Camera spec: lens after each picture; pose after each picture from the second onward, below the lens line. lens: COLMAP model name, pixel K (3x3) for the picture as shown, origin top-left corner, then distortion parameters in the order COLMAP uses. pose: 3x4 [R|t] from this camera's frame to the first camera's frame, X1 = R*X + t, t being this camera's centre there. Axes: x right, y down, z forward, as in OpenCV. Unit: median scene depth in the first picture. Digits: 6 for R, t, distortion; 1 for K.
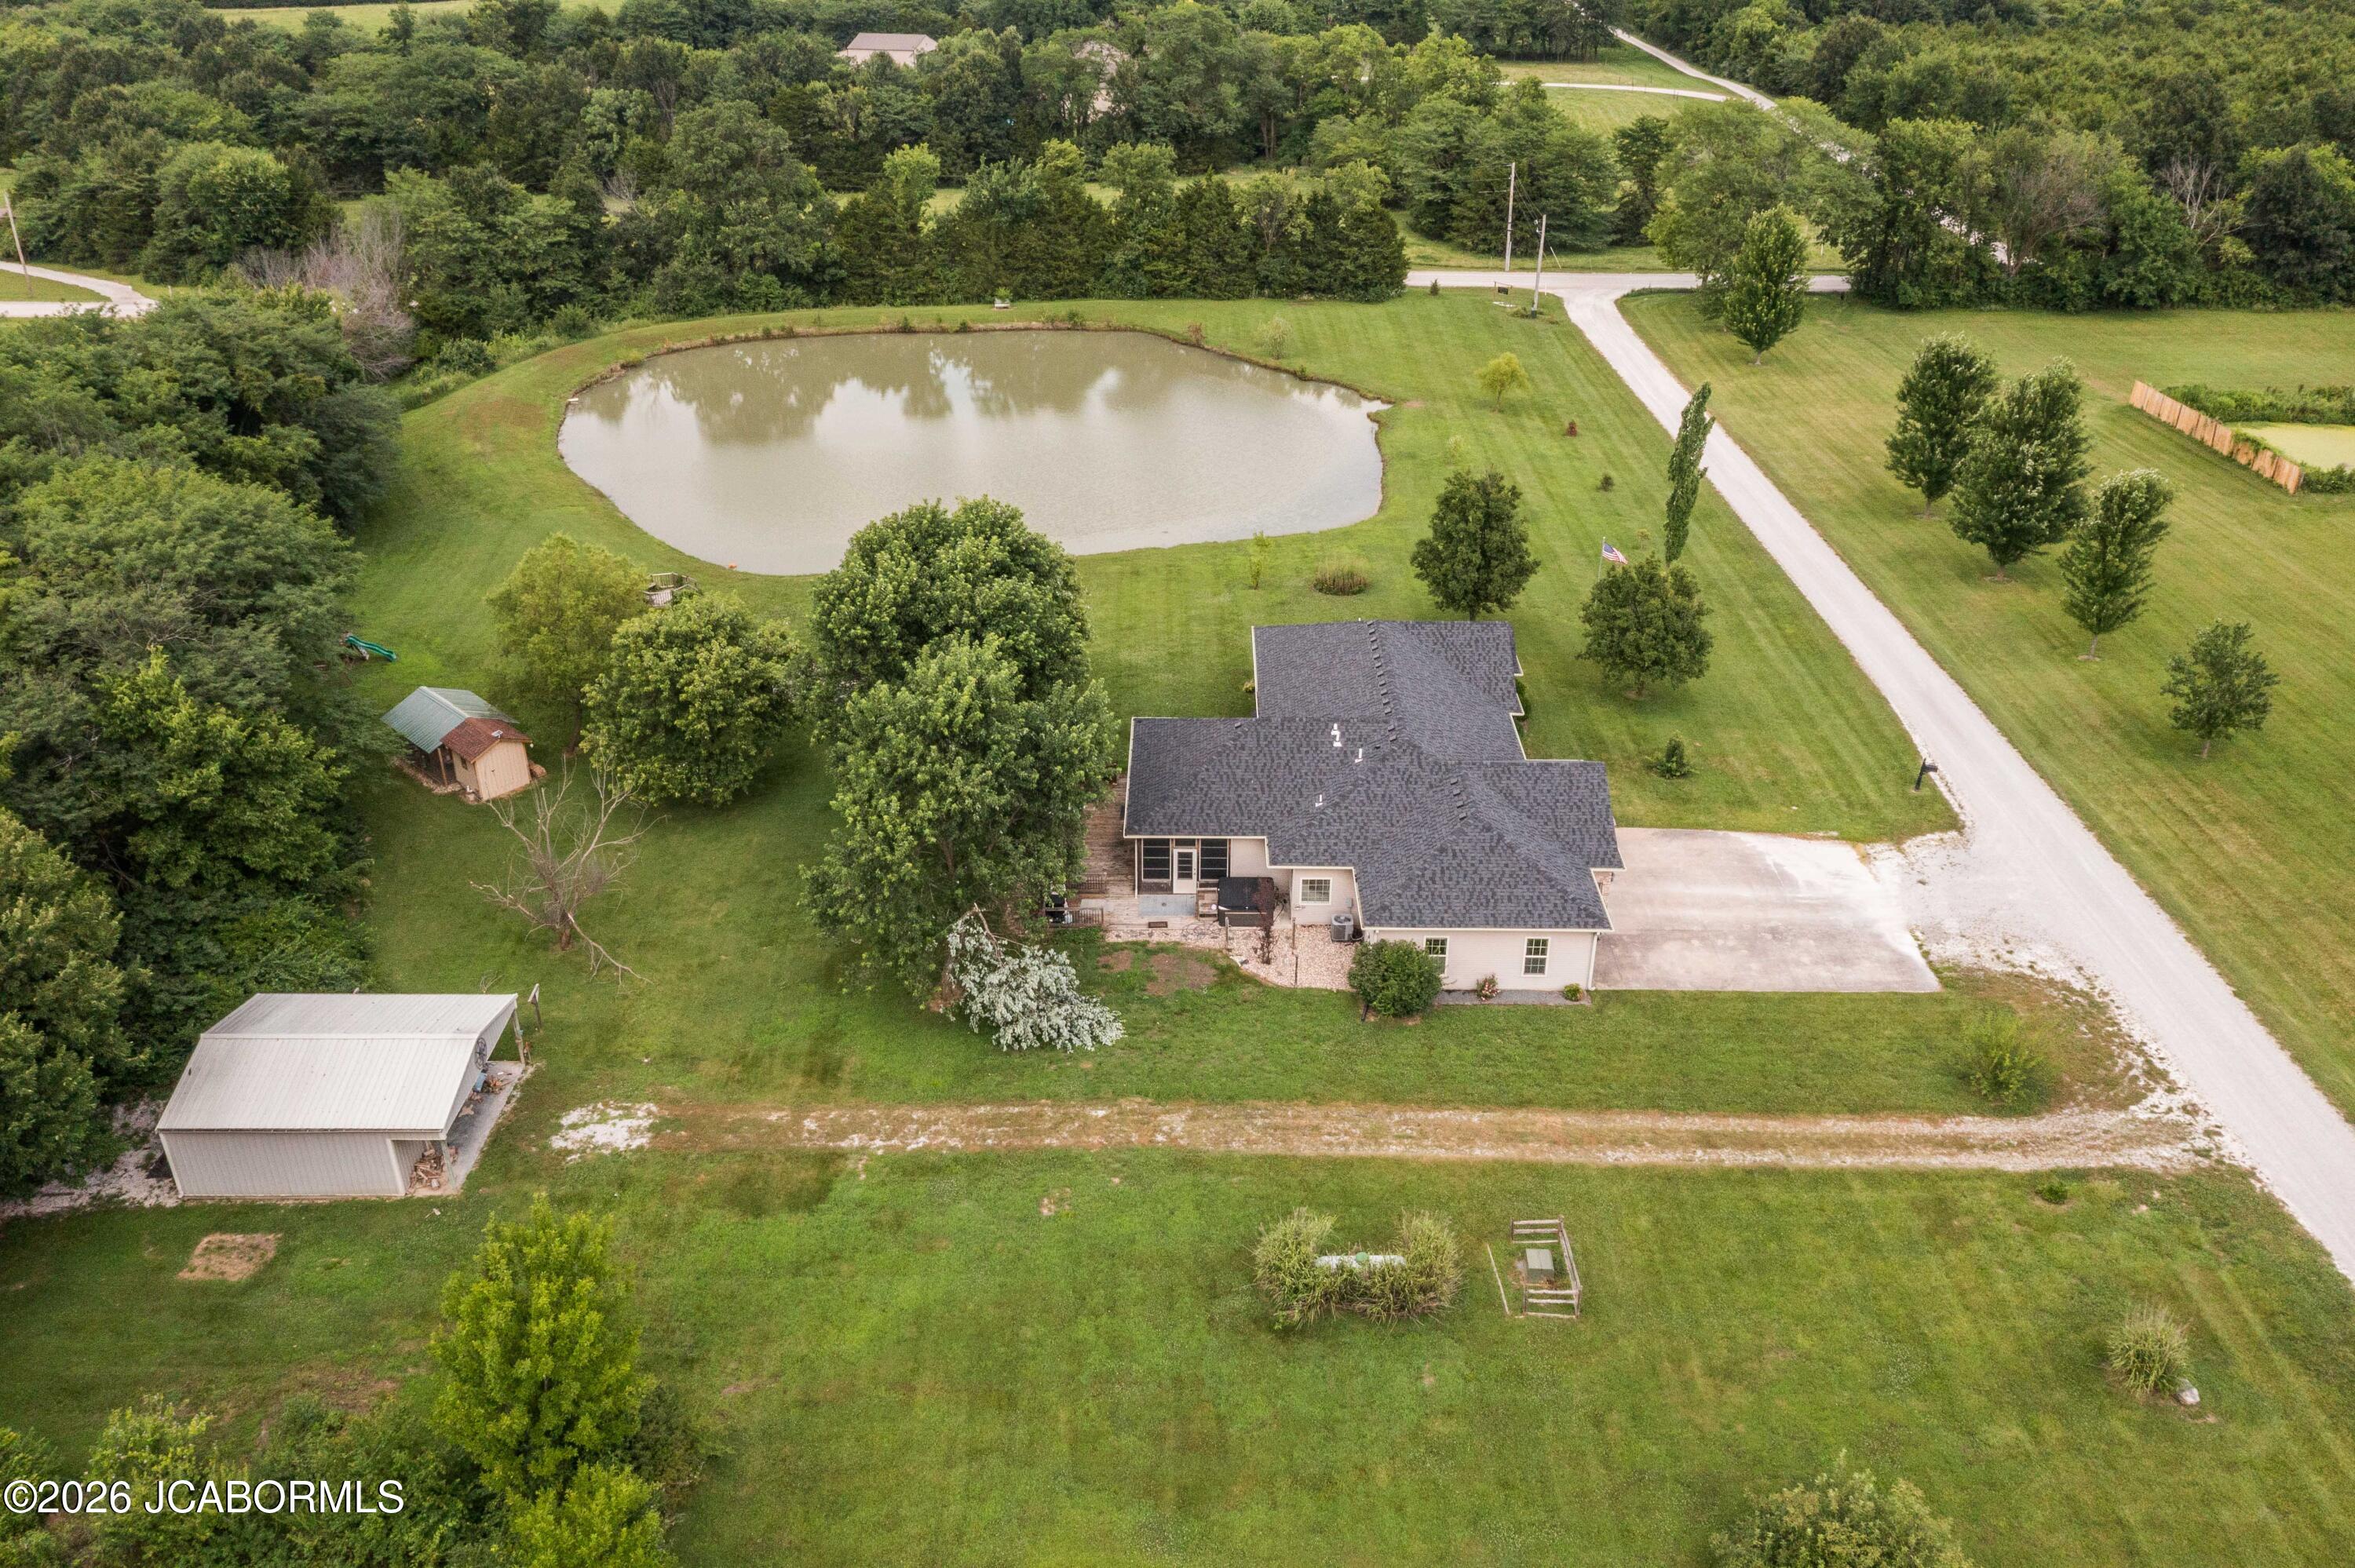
lens RADIAL K [[1857.3, 0, 1181.3], [0, 1857.3, 781.3], [0, 0, 1]] dist [-0.028012, 0.007286]
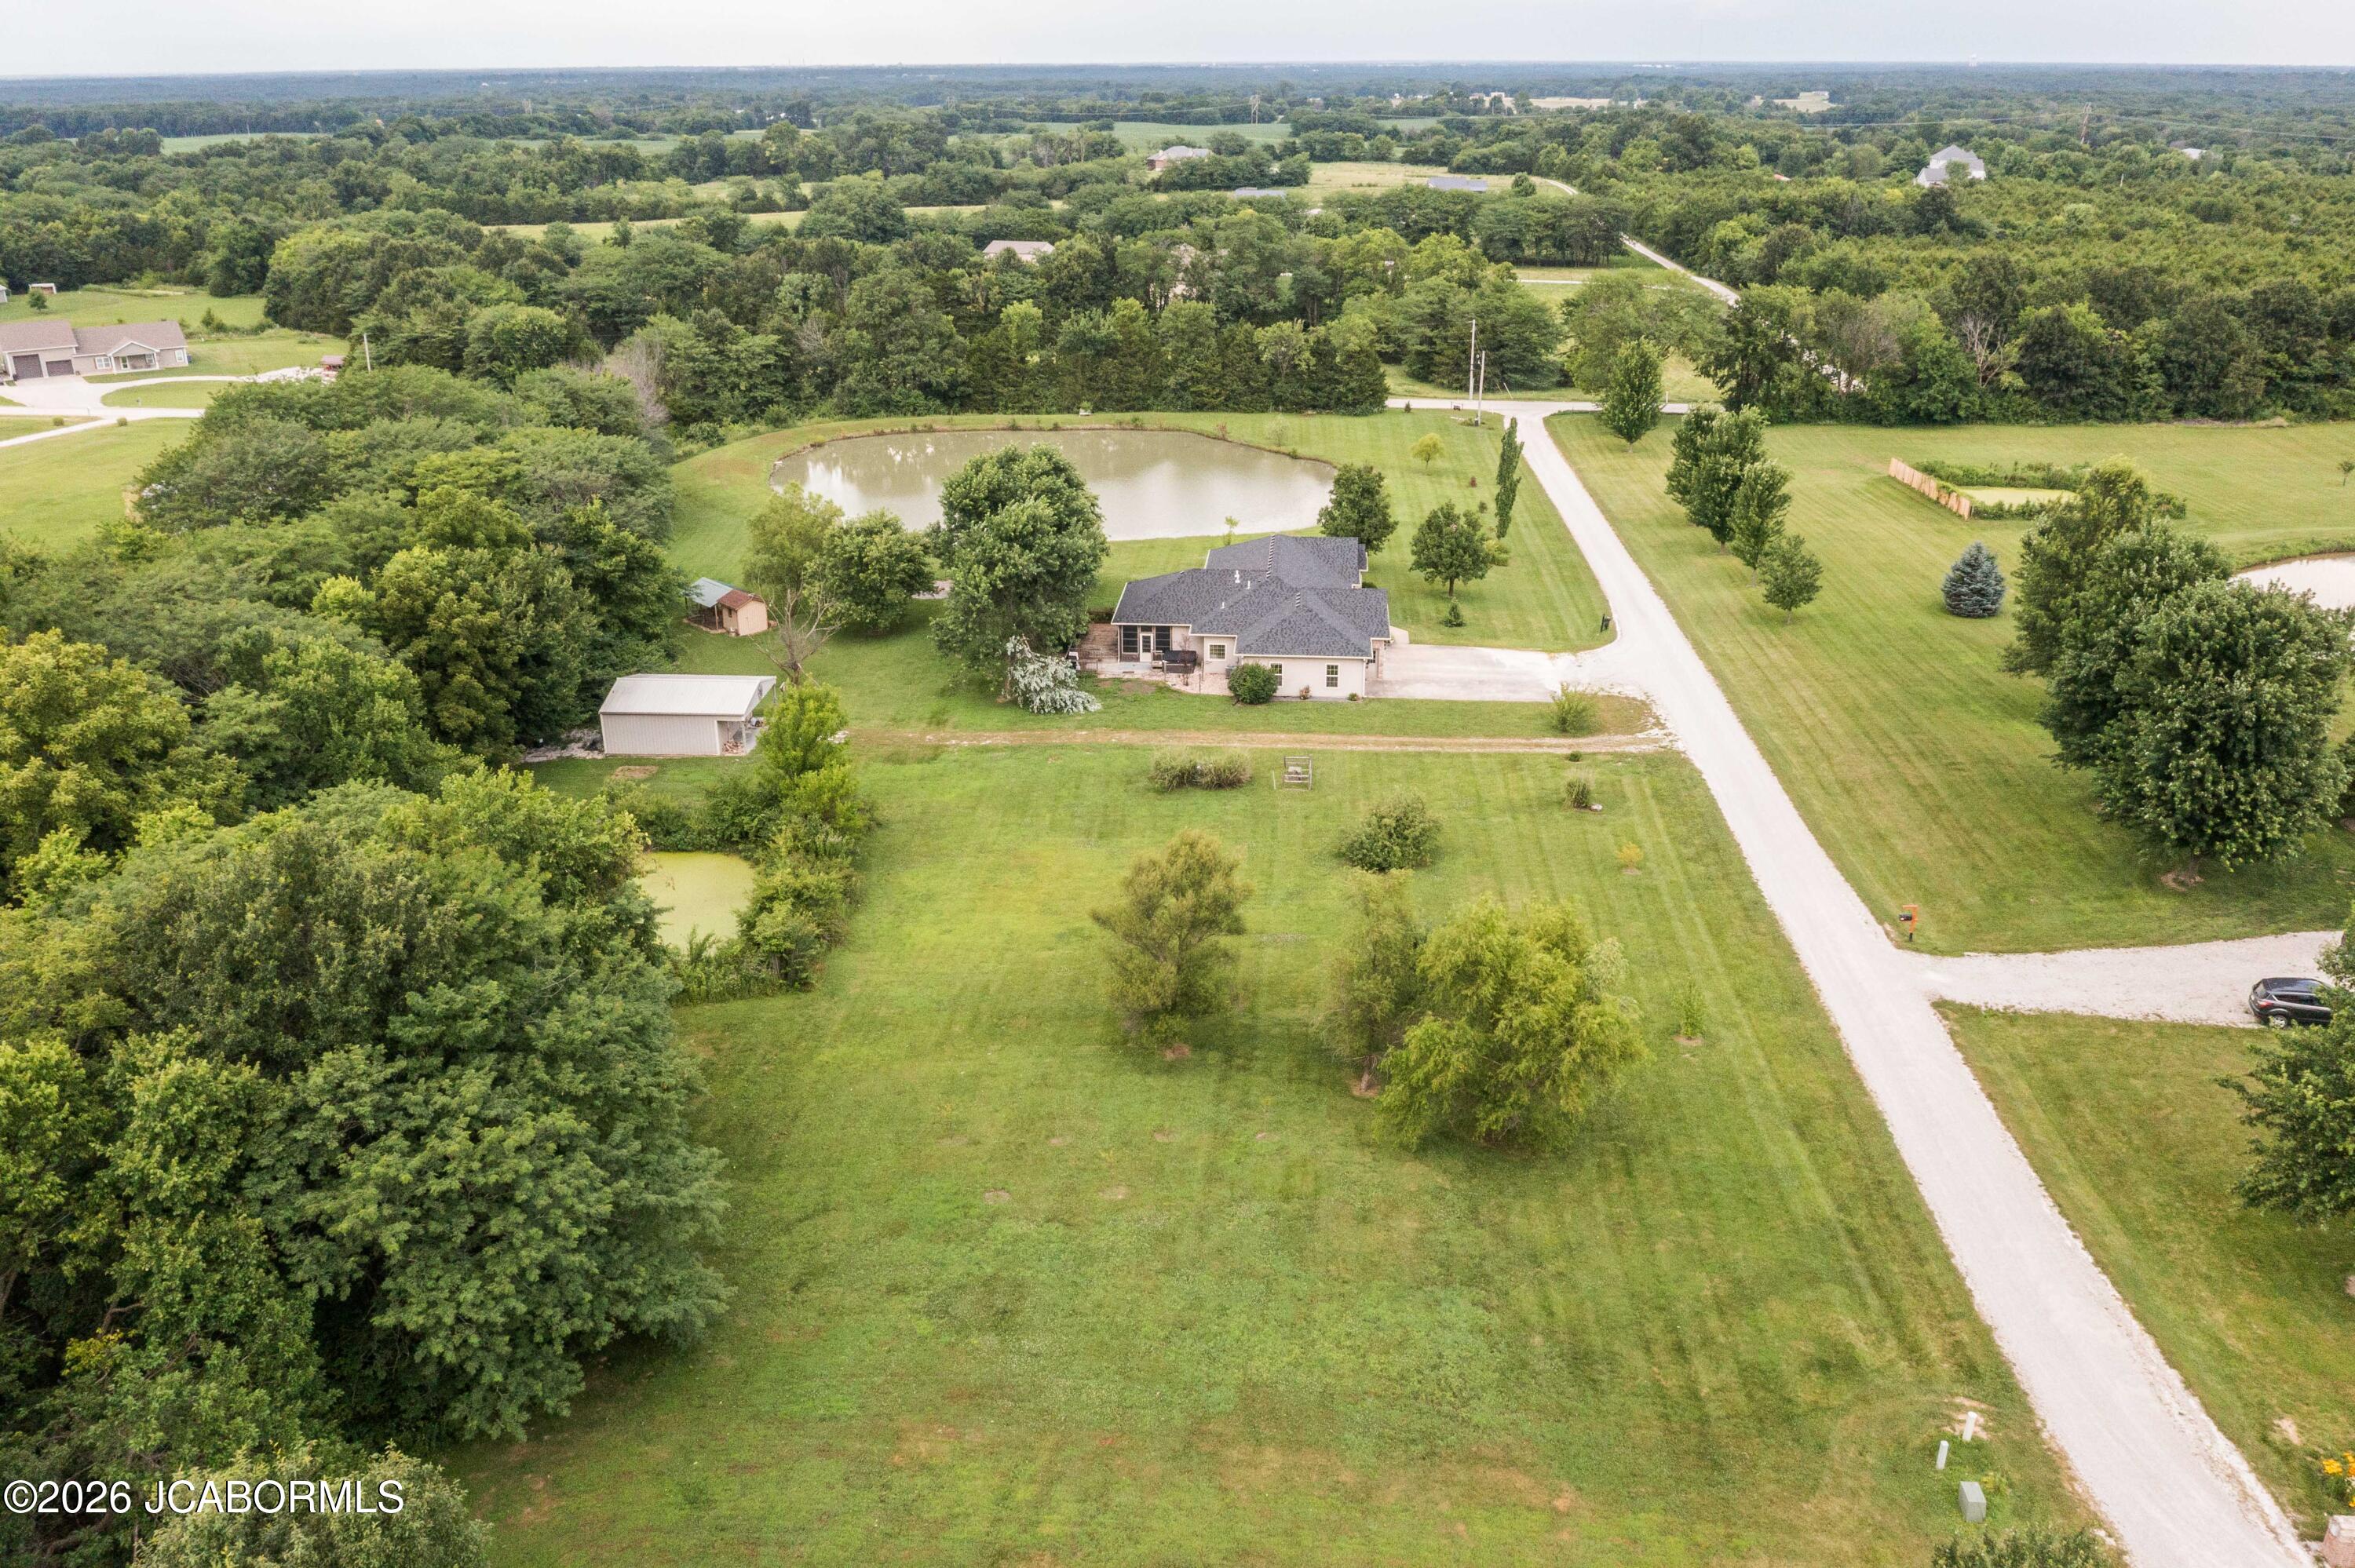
lens RADIAL K [[1857.3, 0, 1183.5], [0, 1857.3, 769.5], [0, 0, 1]] dist [-0.028012, 0.007286]
pose [[0.997921, 0.020157, -0.061213, 0.066695], [-0.027371, 0.992470, -0.119387, 0.169261], [0.058346, 0.120814, 0.990959, -0.327960]]
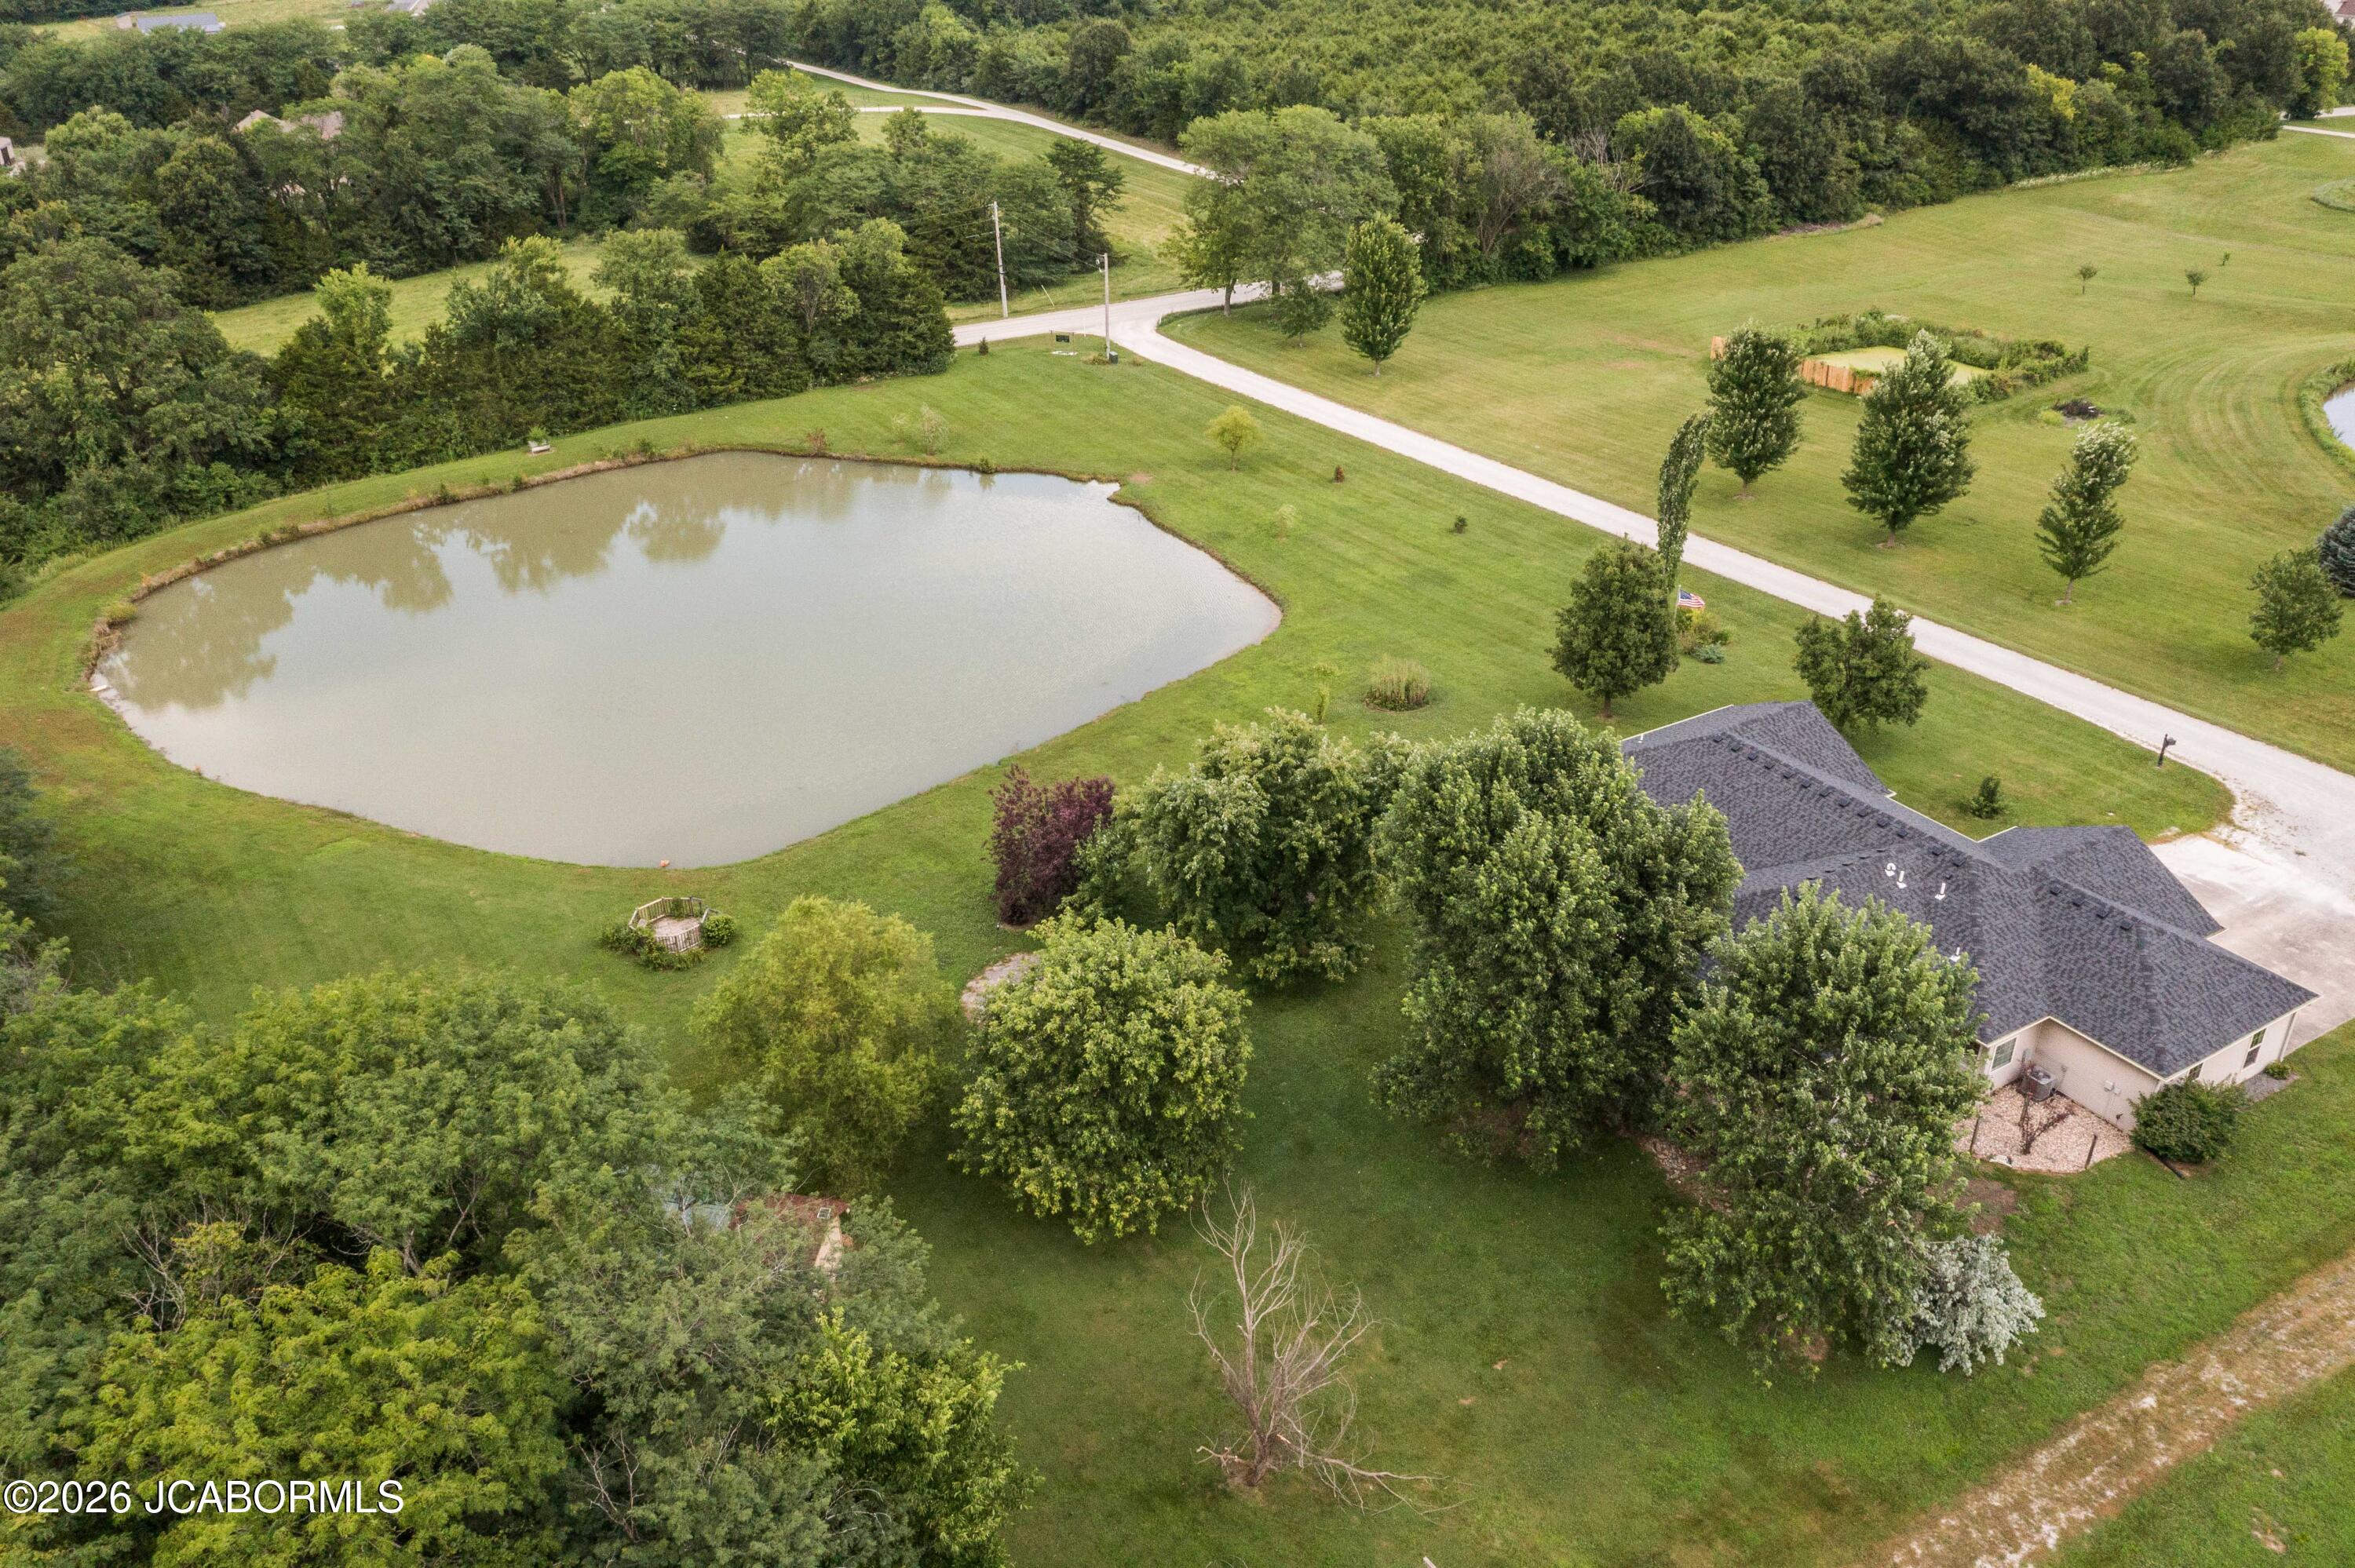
lens RADIAL K [[1857.3, 0, 1180.6], [0, 1857.3, 777.9], [0, 0, 1]] dist [-0.028012, 0.007286]
pose [[0.845873, -0.254875, 0.468549, -0.281260], [0.257698, 0.964399, 0.059377, -0.097339], [-0.467002, 0.070519, 0.881440, 0.177089]]
